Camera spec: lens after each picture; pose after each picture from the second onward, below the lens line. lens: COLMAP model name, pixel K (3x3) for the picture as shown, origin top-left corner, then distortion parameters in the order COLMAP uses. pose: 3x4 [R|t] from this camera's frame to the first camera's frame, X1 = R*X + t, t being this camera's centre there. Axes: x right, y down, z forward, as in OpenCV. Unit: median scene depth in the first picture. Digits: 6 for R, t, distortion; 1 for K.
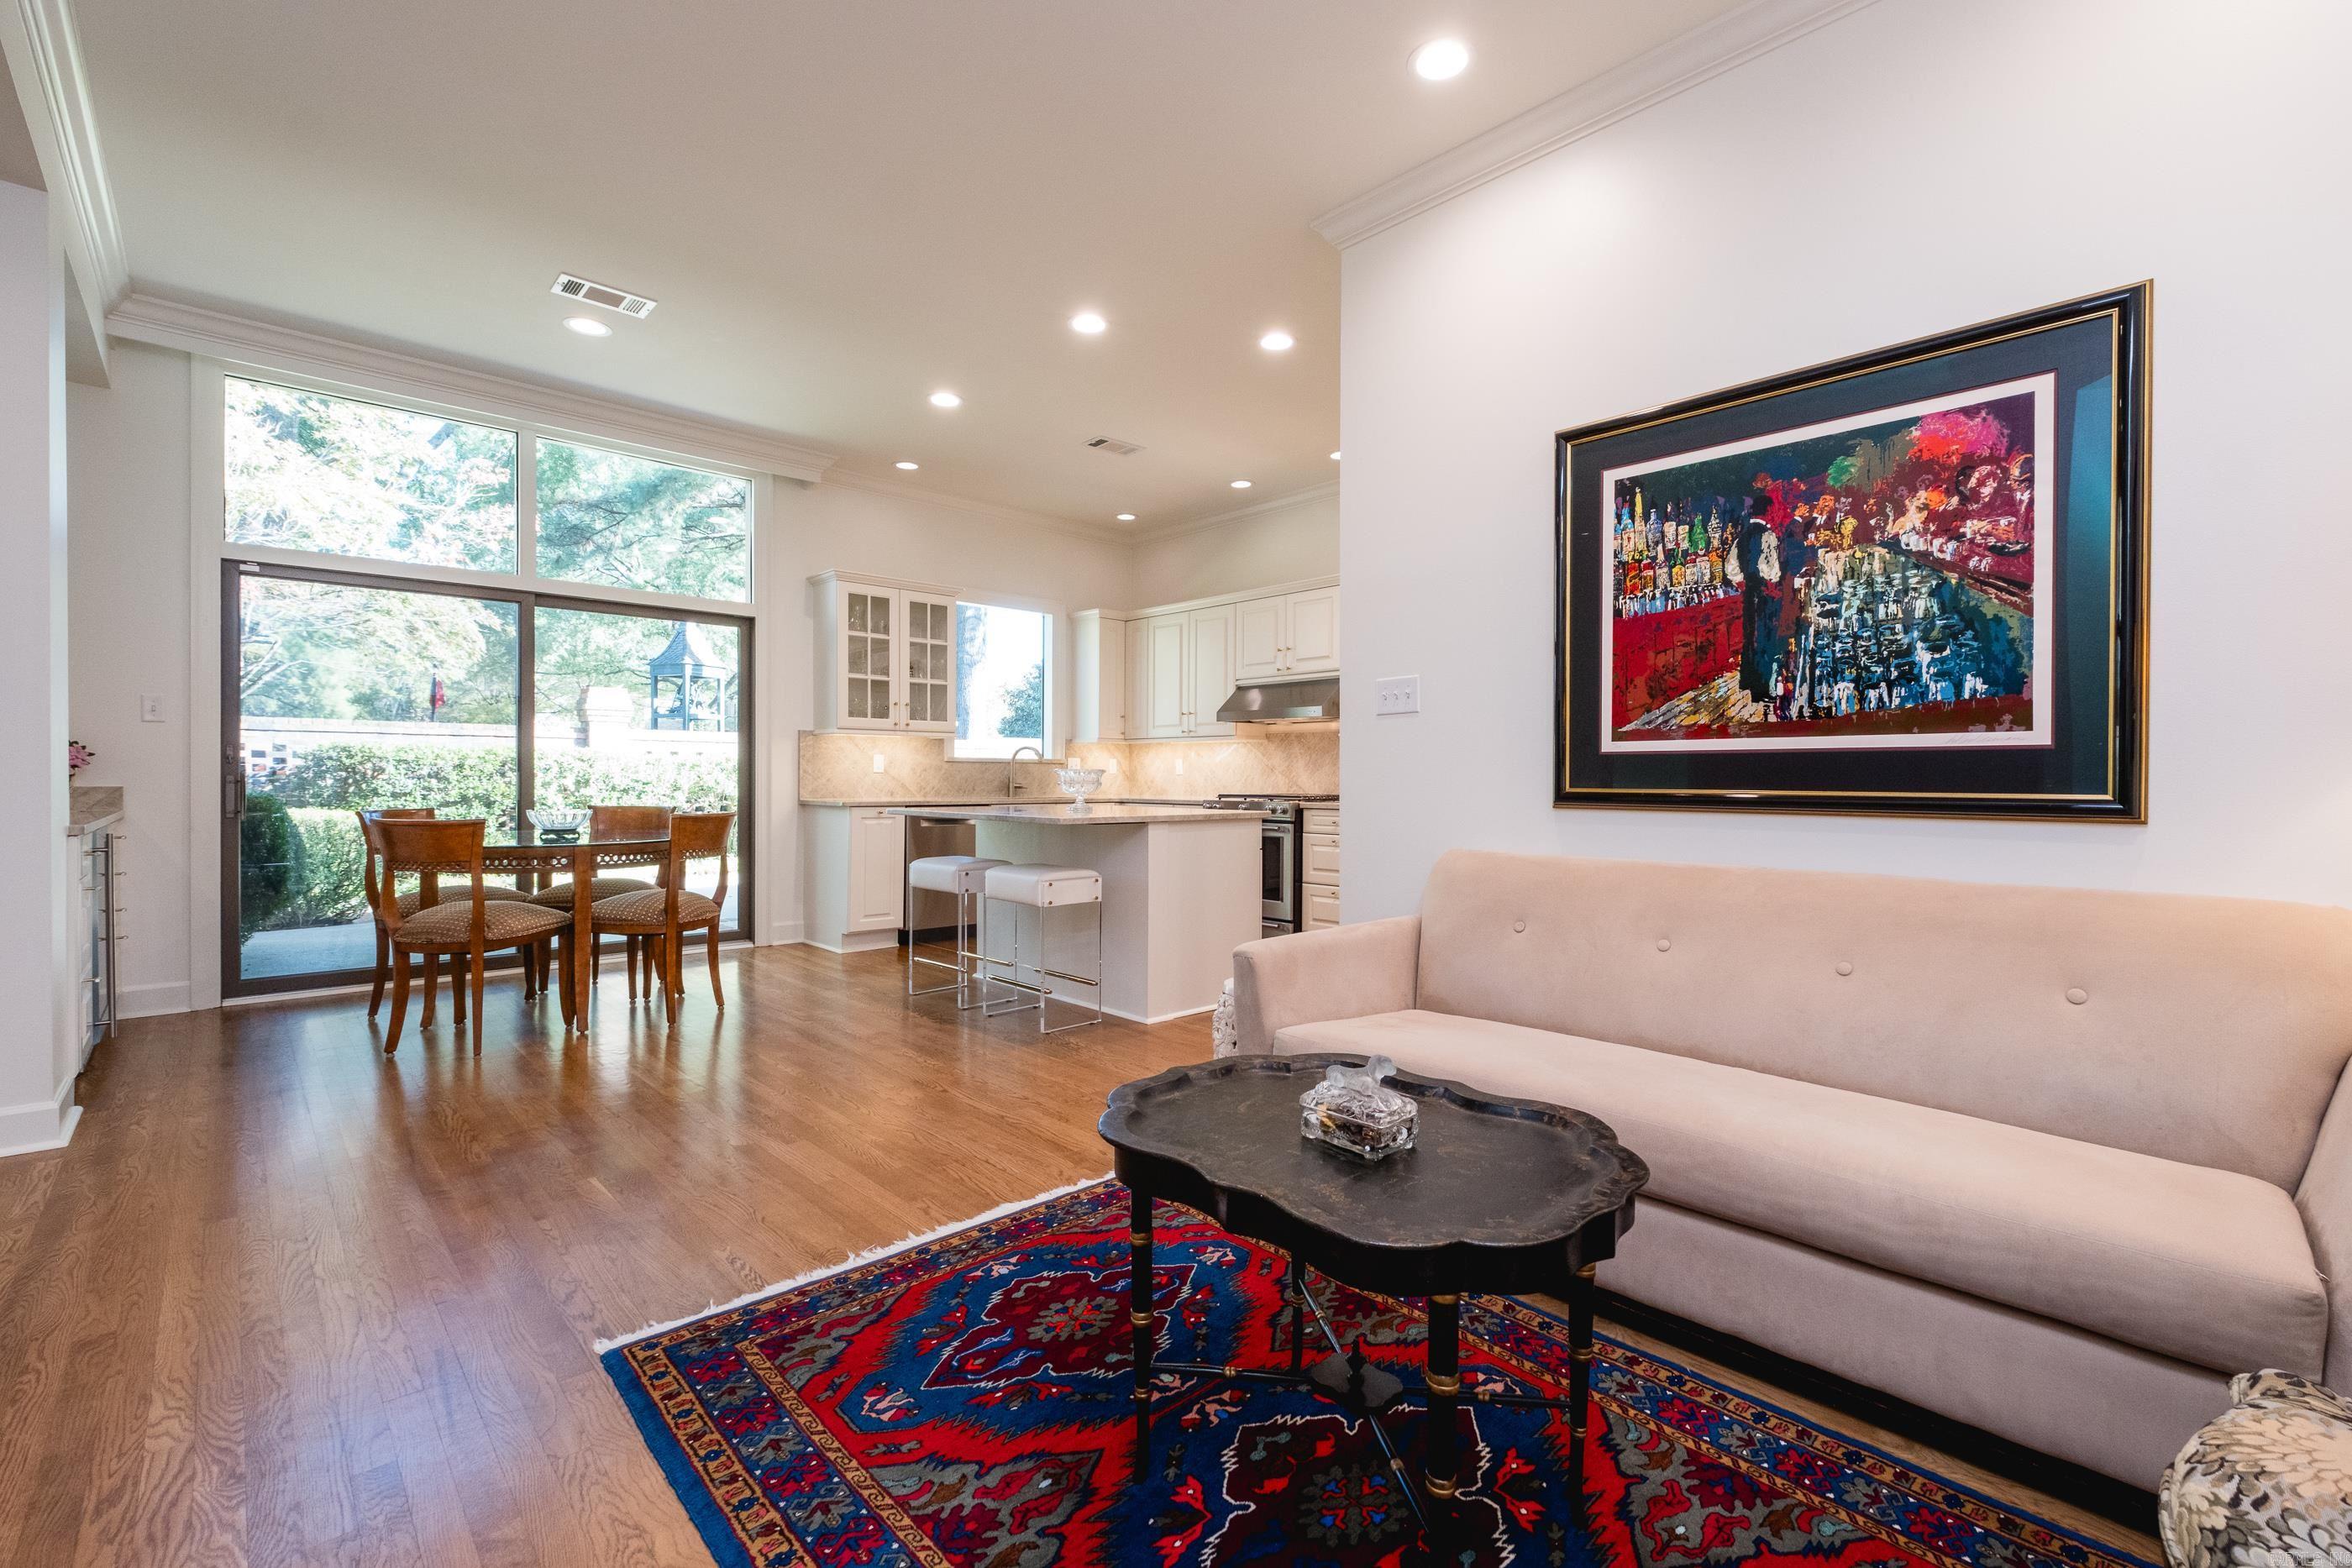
lens RADIAL K [[1026.5, 0, 1190.2], [0, 1026.5, 784.2], [0, 0, 1]] dist [0.005928, -0.002756]
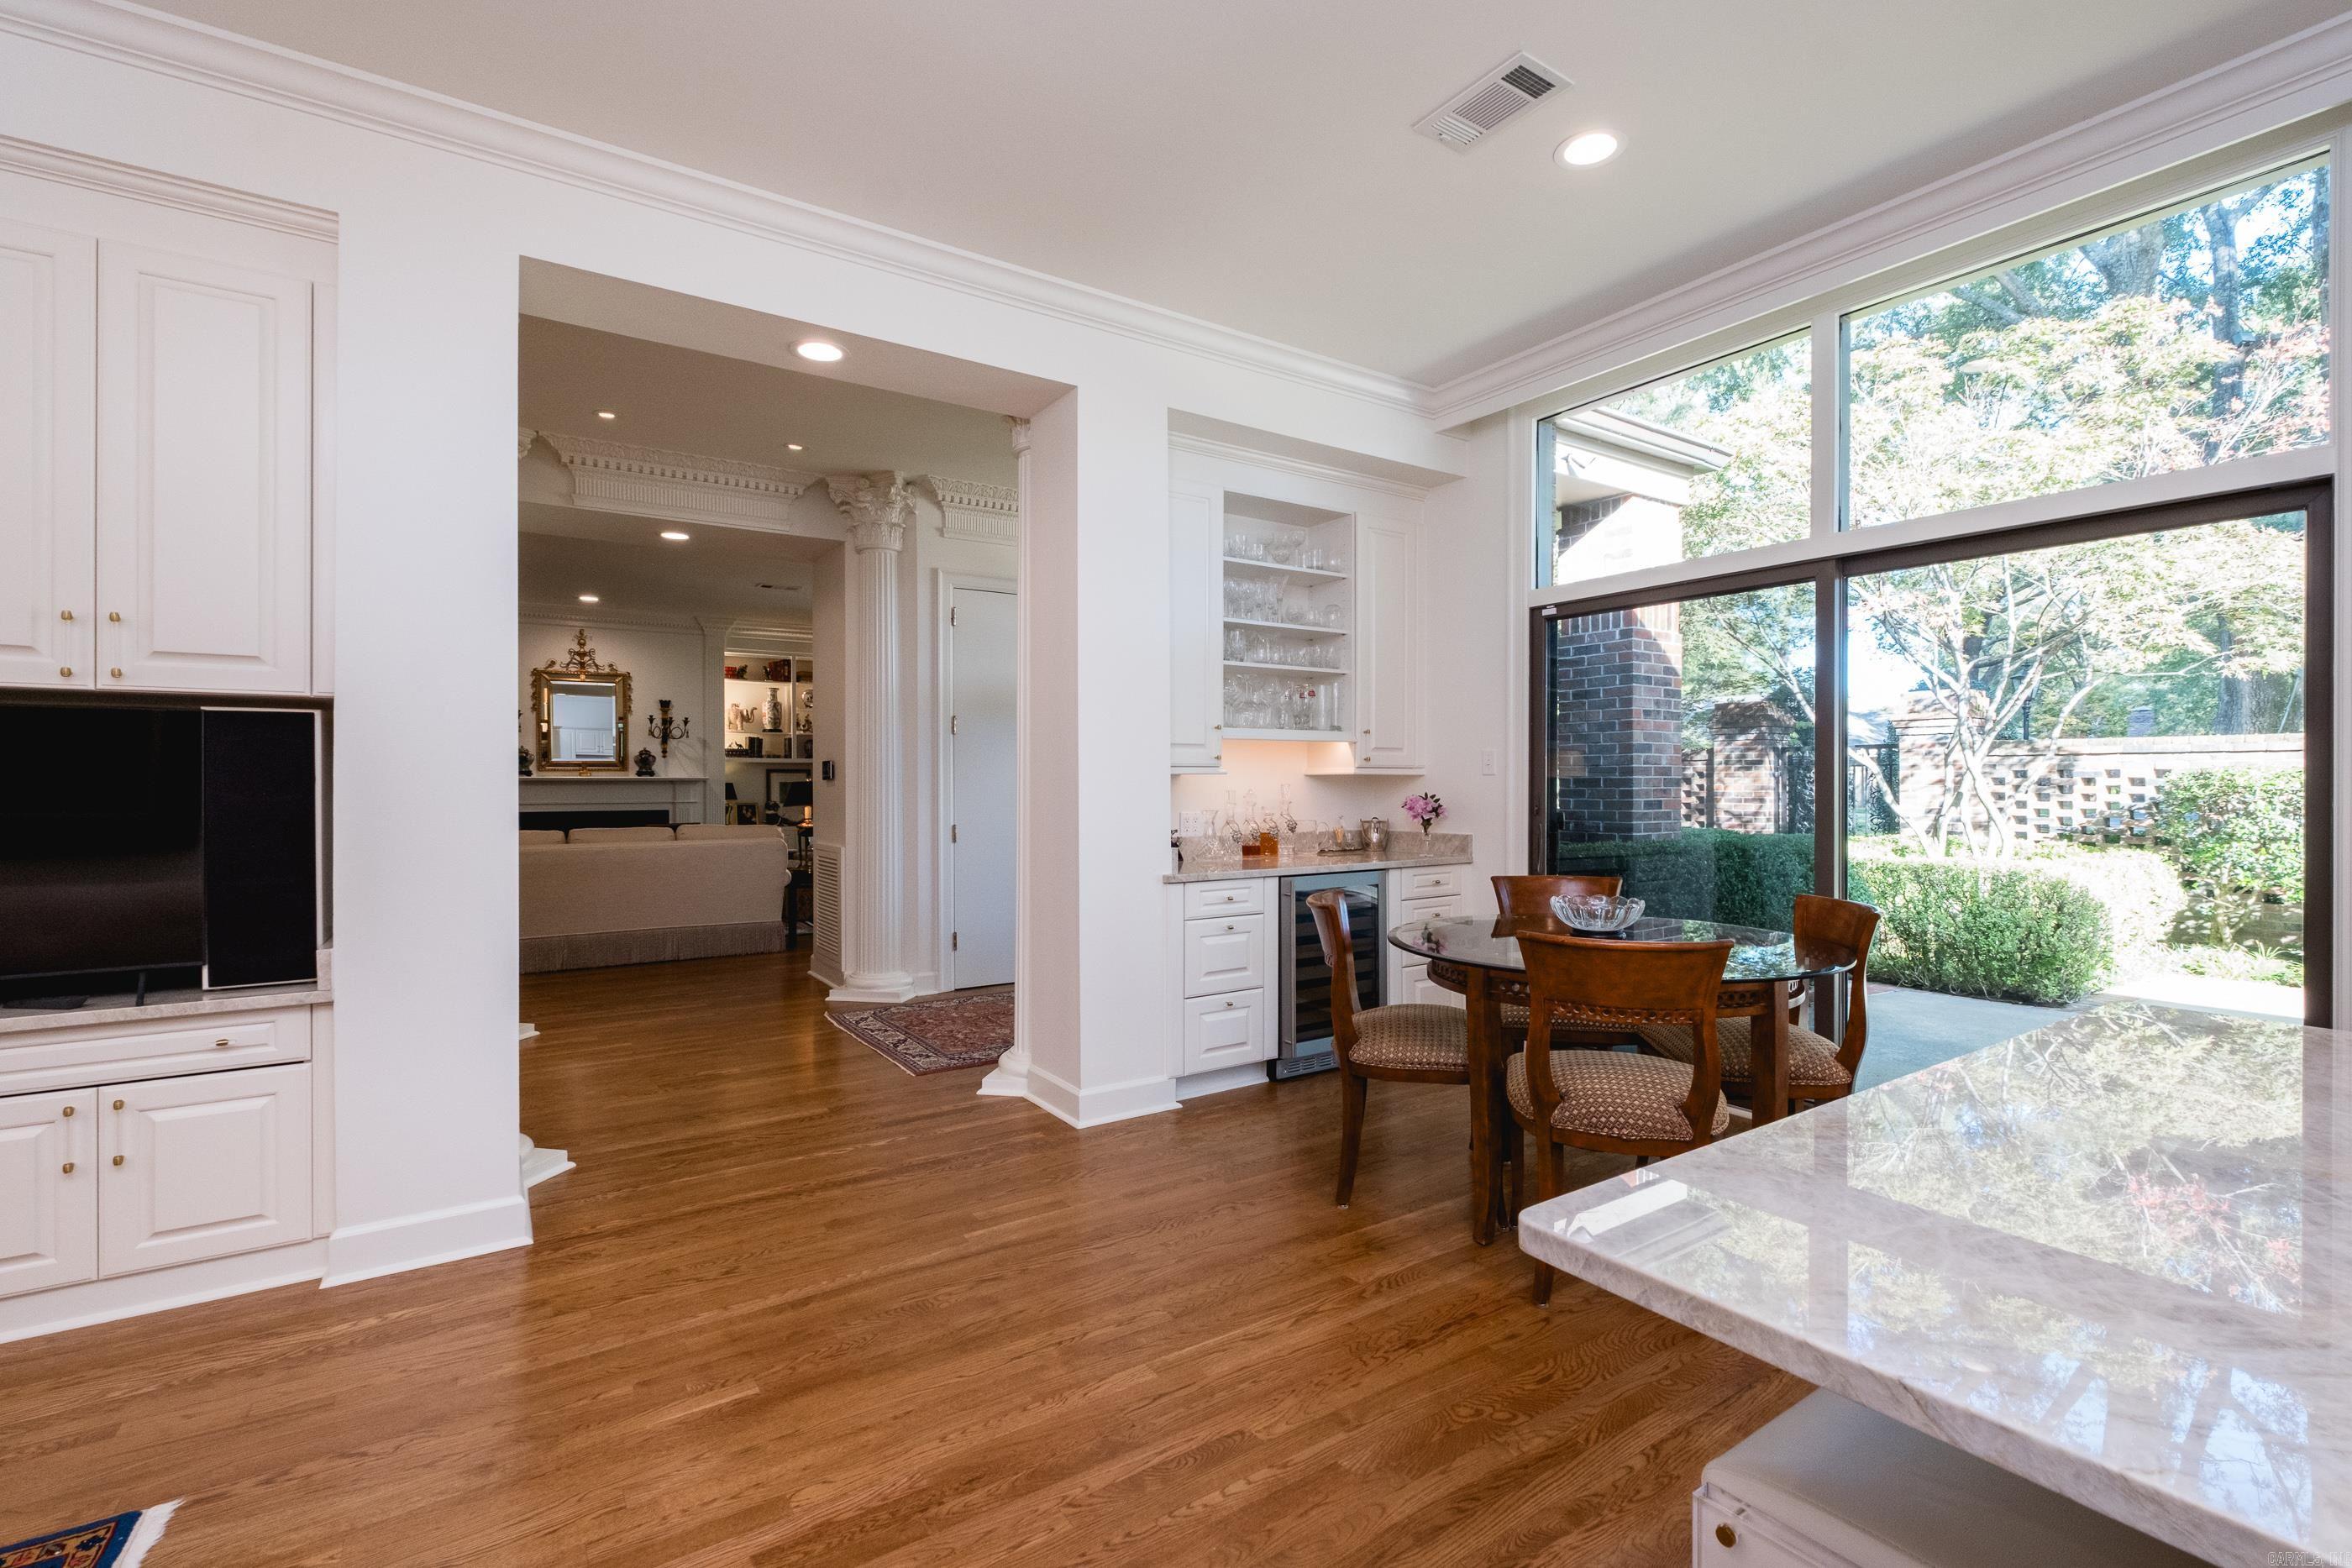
lens RADIAL K [[960.7, 0, 1169.5], [0, 960.7, 787.8], [0, 0, 1]] dist [-0.013477, 0.000184]
pose [[-0.182492, 0.003355, -0.983202, 0.022068], [-0.007118, 0.999963, 0.004733, -0.031961], [0.983182, 0.007862, -0.182461, 0.549633]]
